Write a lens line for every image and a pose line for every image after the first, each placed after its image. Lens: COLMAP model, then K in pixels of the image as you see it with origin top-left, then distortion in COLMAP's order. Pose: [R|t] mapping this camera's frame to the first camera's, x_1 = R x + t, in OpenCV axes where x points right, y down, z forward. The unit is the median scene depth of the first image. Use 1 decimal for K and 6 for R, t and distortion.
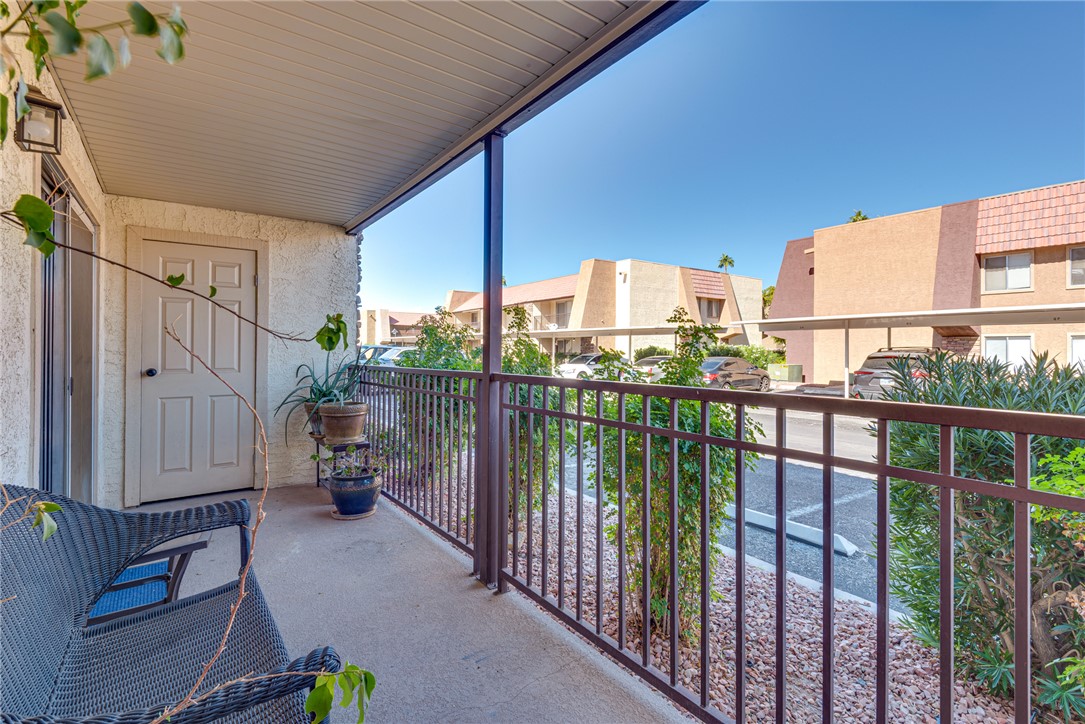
lens RADIAL K [[498.9, 0, 538.5], [0, 498.9, 362.9], [0, 0, 1]] dist [0.025291, -0.017034]
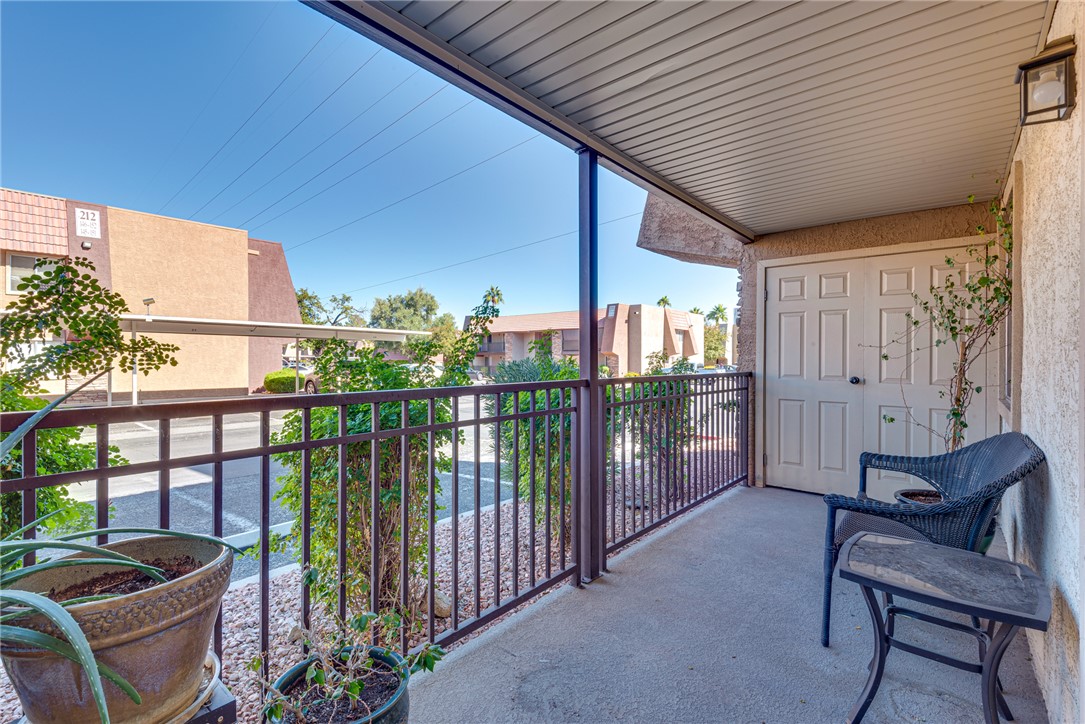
lens RADIAL K [[498.9, 0, 538.5], [0, 498.9, 362.9], [0, 0, 1]] dist [0.025291, -0.017034]
pose [[-0.250496, -0.015887, 0.967987, -0.685920], [0.011529, 0.999745, 0.019392, -0.019735], [-0.968049, 0.016018, -0.250249, 0.868052]]
